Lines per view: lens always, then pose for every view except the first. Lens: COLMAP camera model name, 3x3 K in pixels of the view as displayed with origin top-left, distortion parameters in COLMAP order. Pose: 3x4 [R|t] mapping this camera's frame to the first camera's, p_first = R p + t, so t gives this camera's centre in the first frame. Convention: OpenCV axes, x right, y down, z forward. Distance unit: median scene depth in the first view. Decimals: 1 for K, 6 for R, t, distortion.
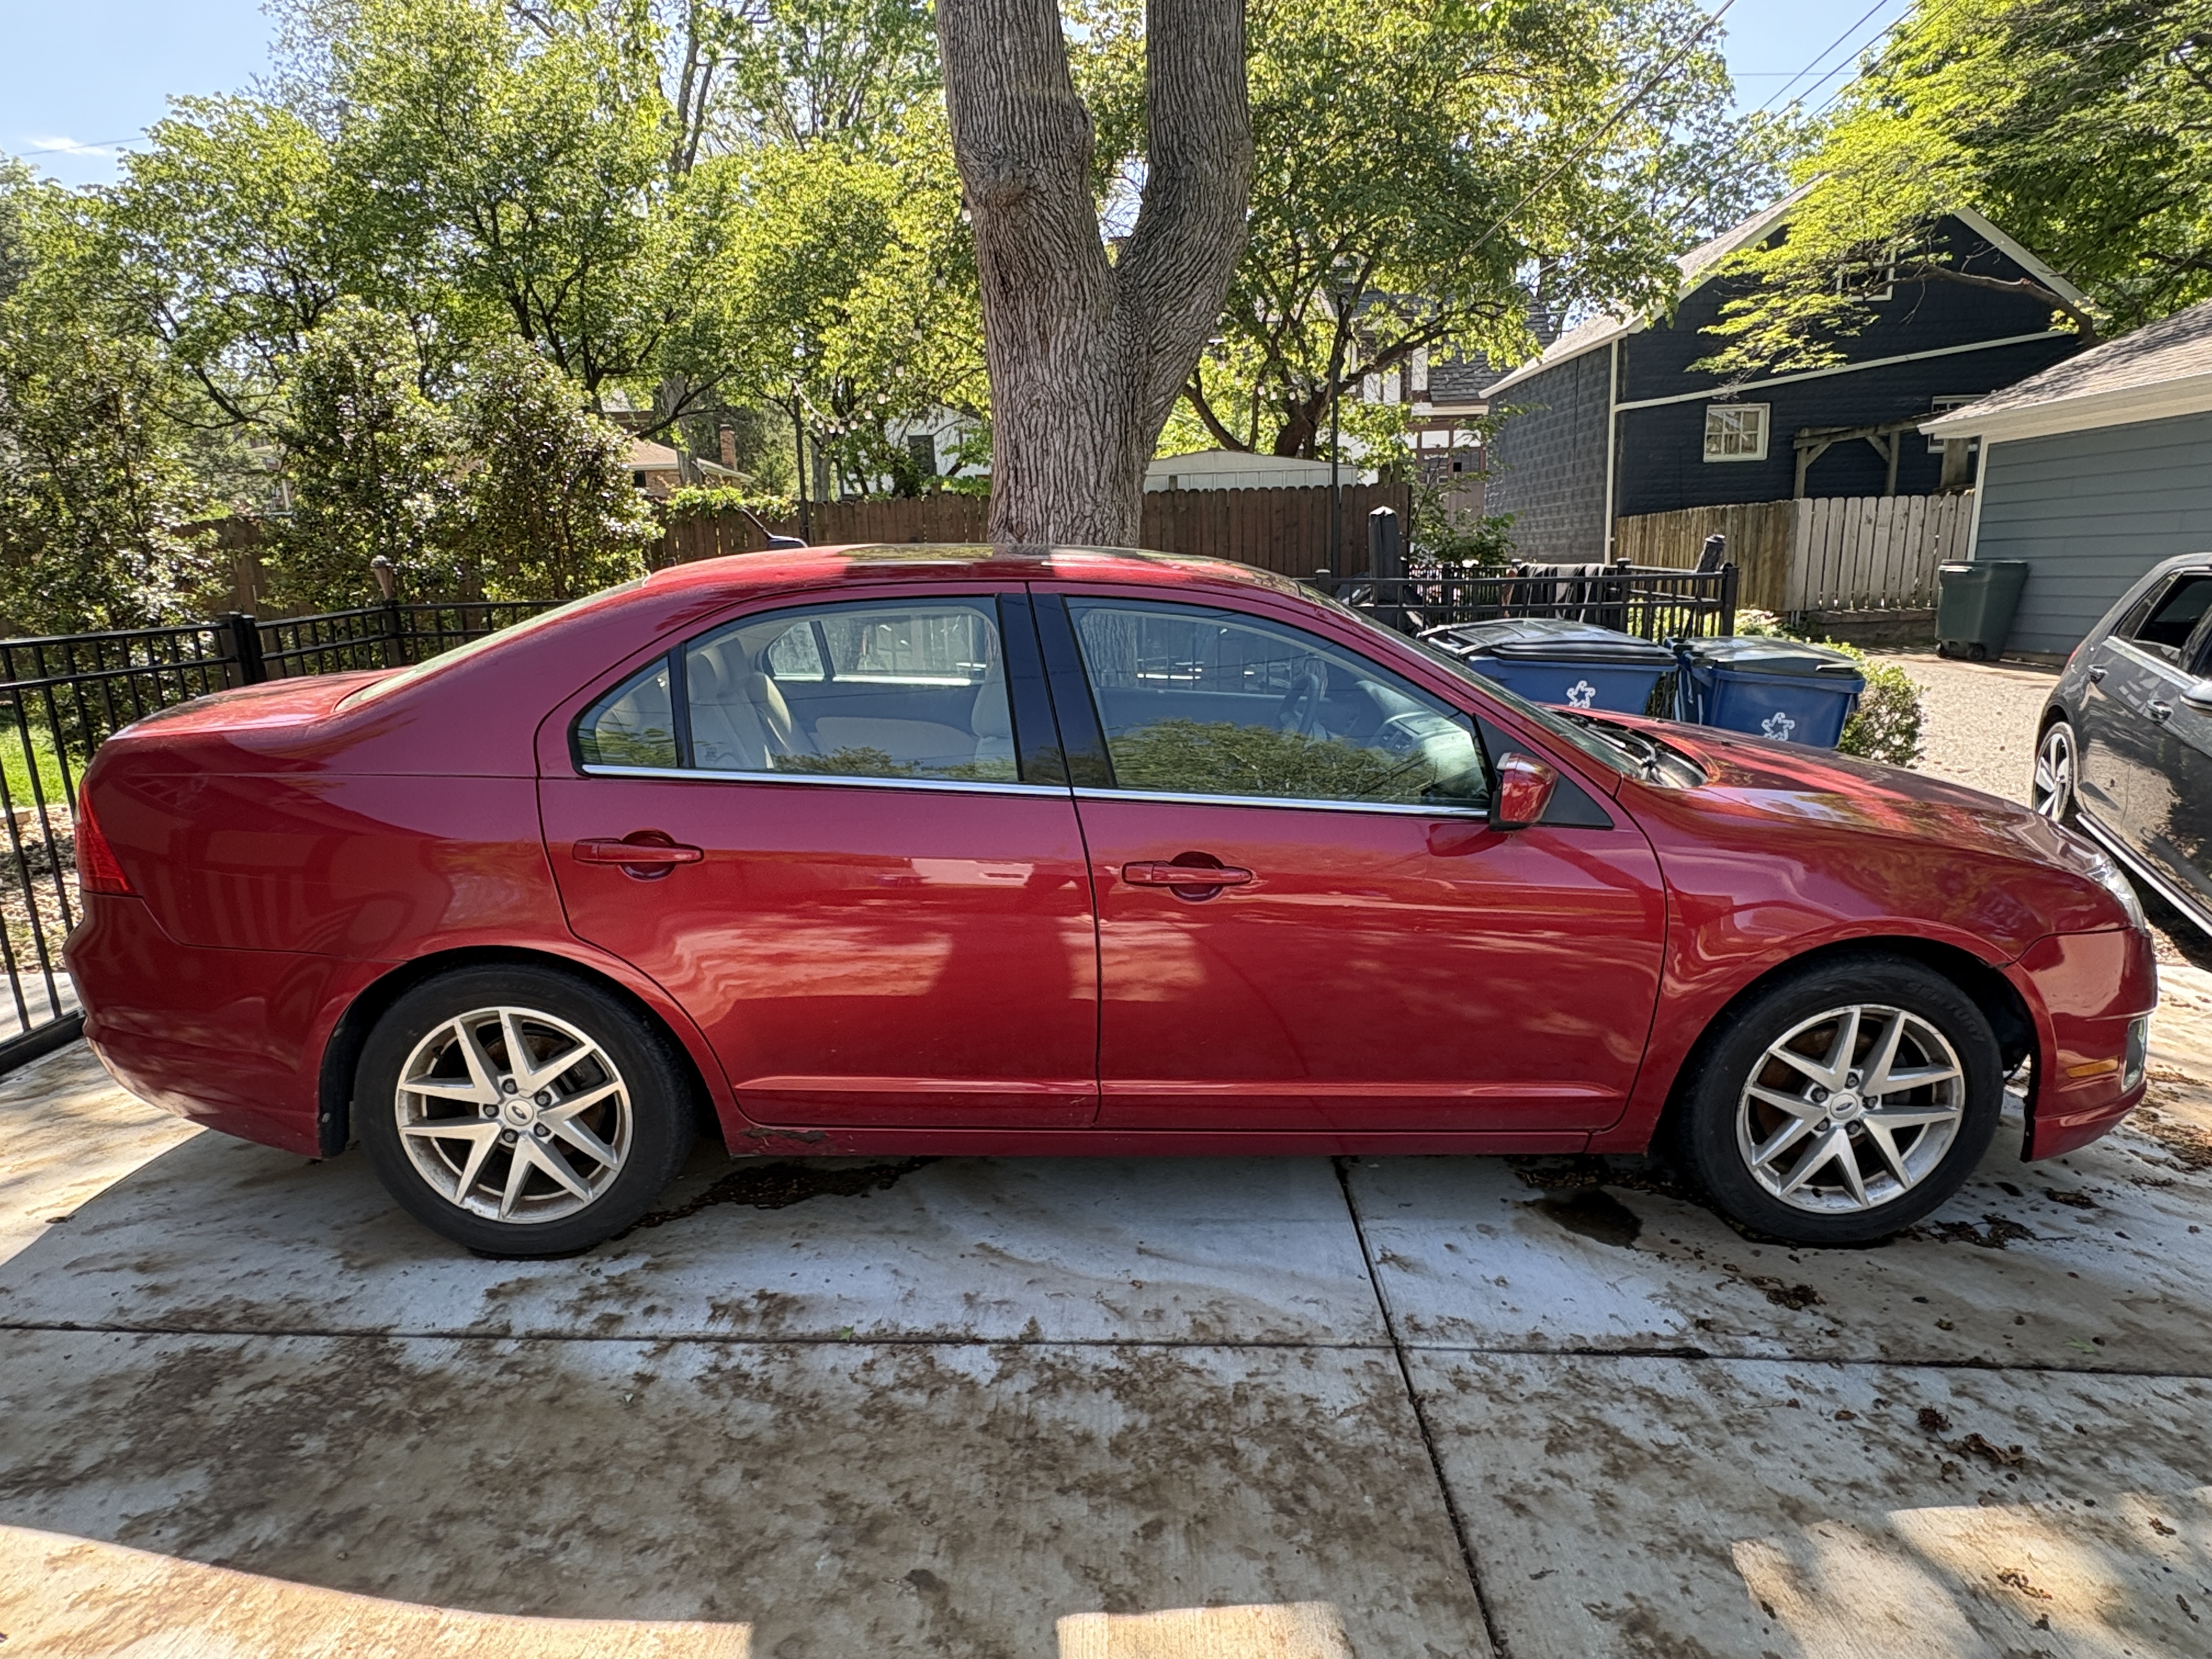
lens RADIAL K [[1217.4, 0, 1106.0], [0, 1217.4, 829.5], [0, 0, 1]] dist [0.000568, 0.000020]
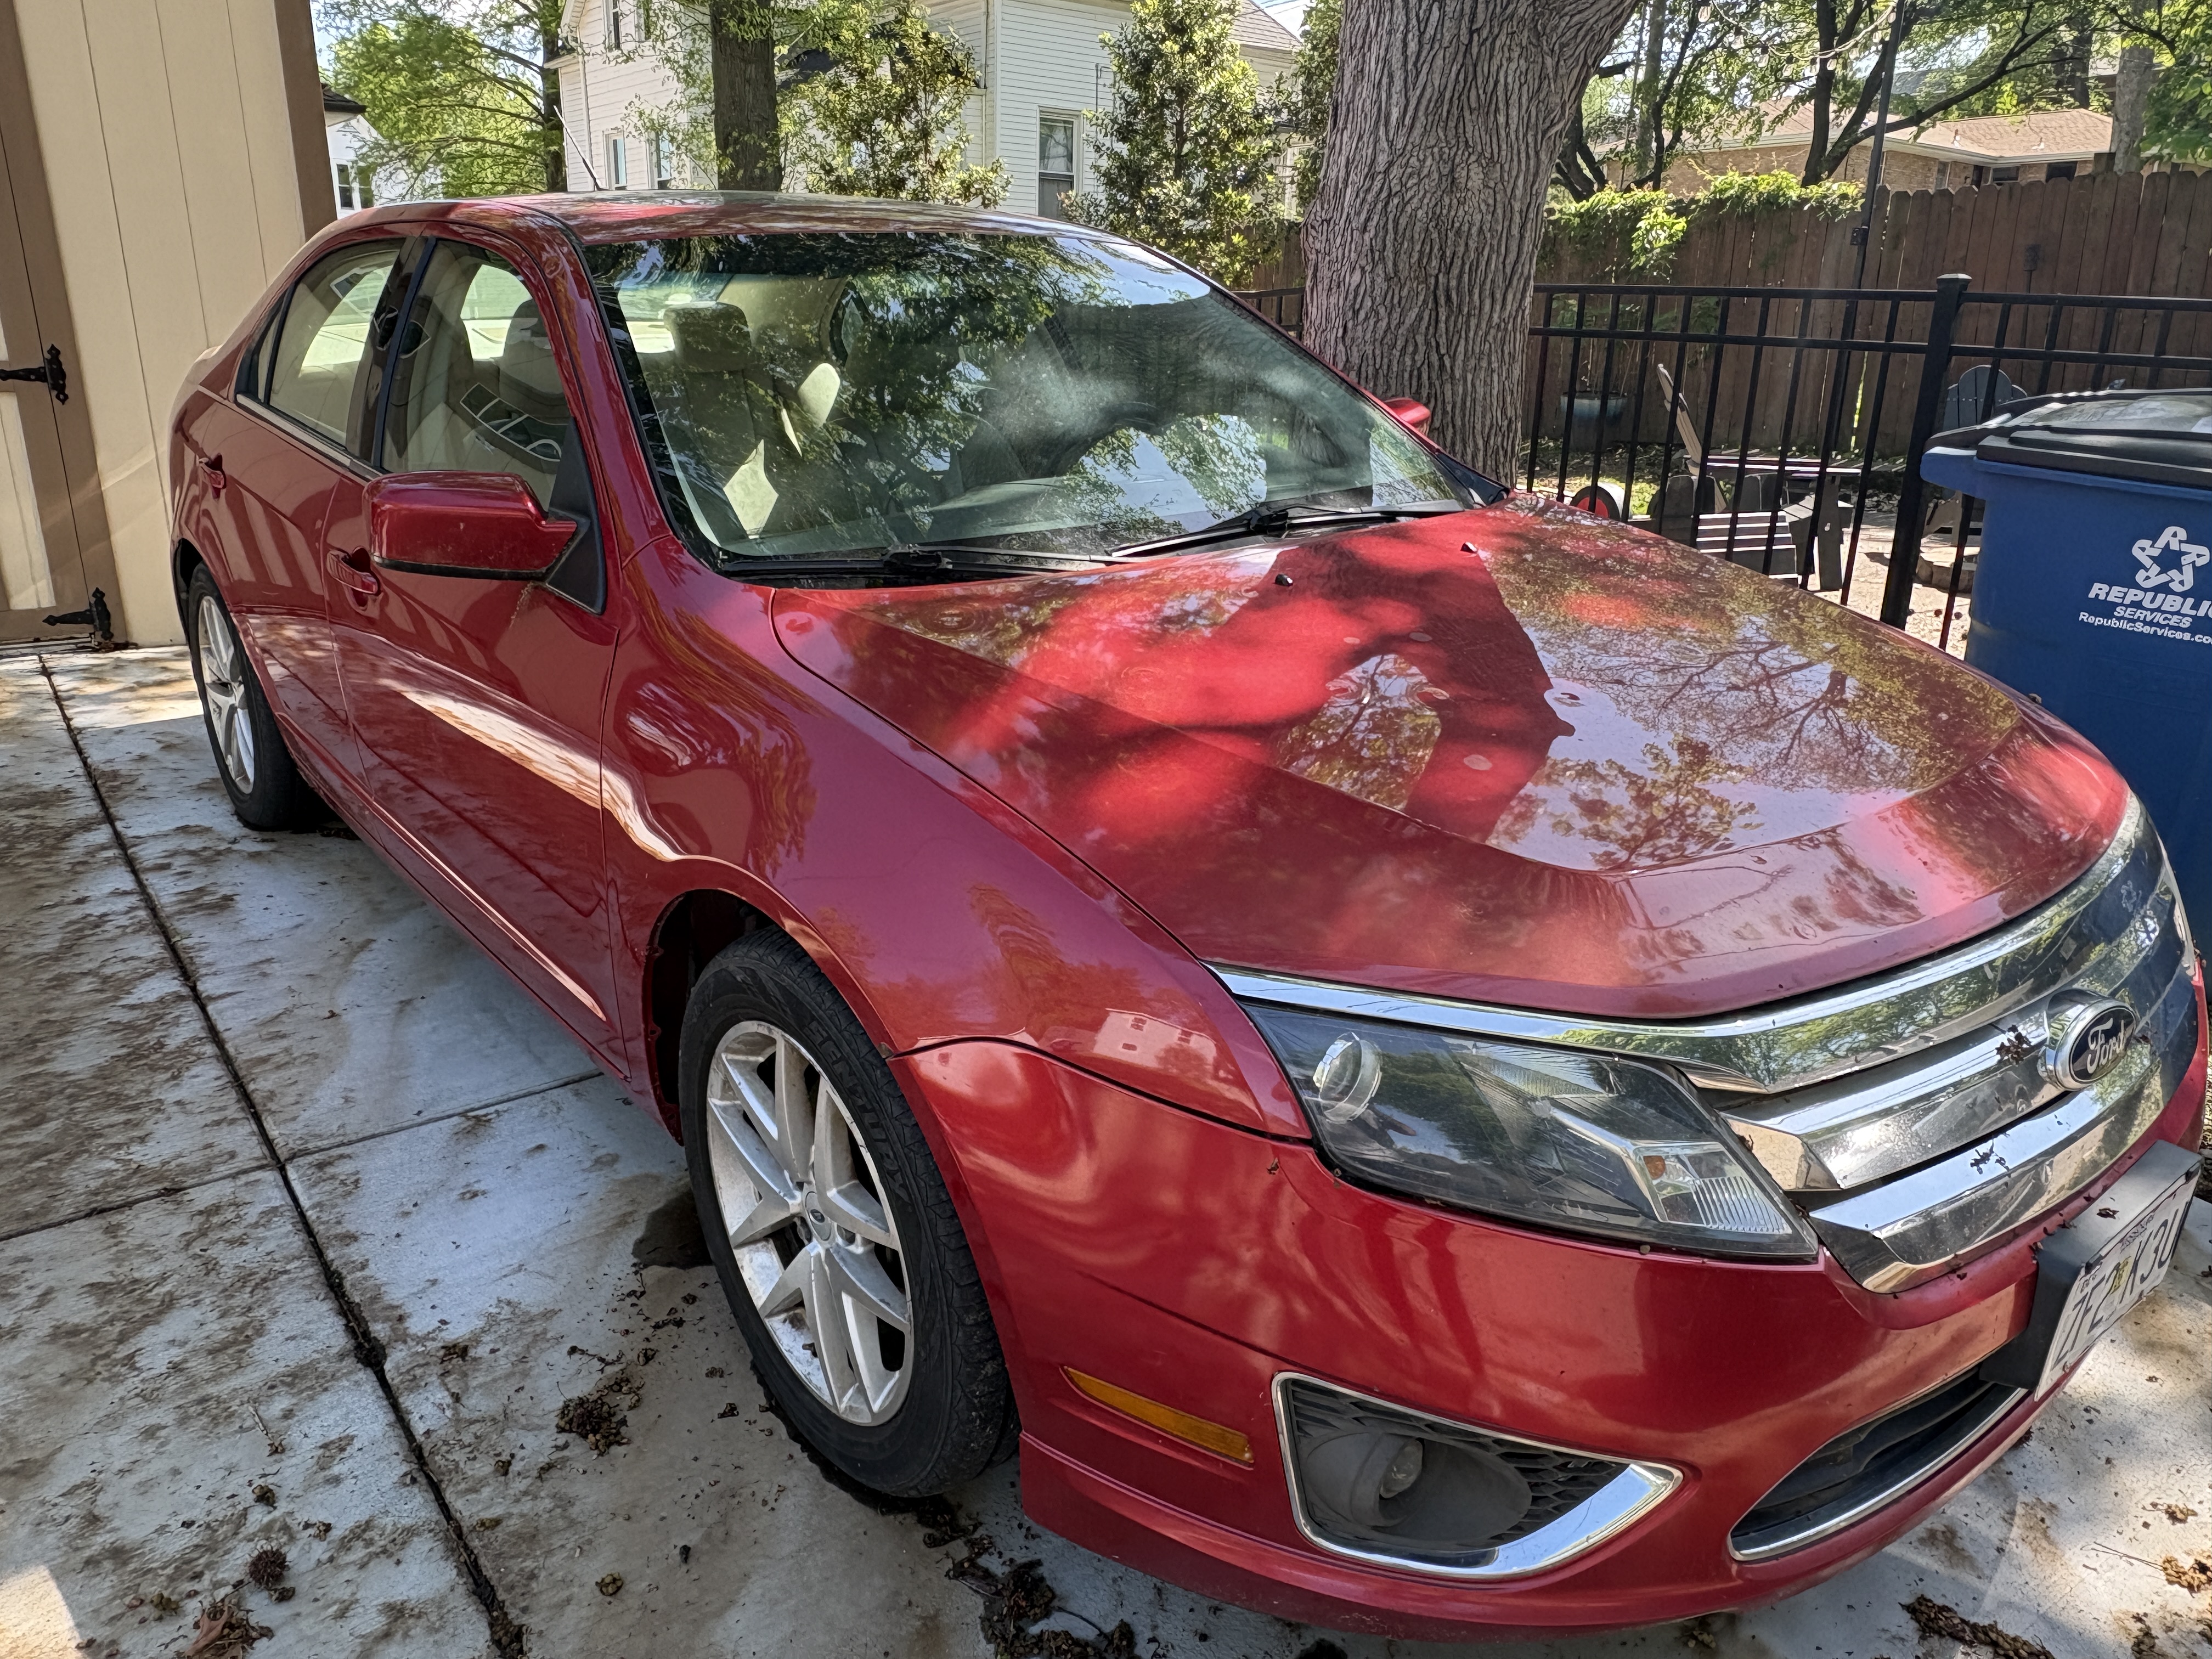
lens RADIAL K [[1572.3, 0, 1106.0], [0, 1572.3, 829.5], [0, 0, 1]] dist [-0.000627, 0.002599]
pose [[0.619922, 0.276766, -0.734232, 1.192361], [-0.194554, 0.960725, 0.197877, -0.105931], [0.760161, 0.020180, 0.649421, 0.658959]]
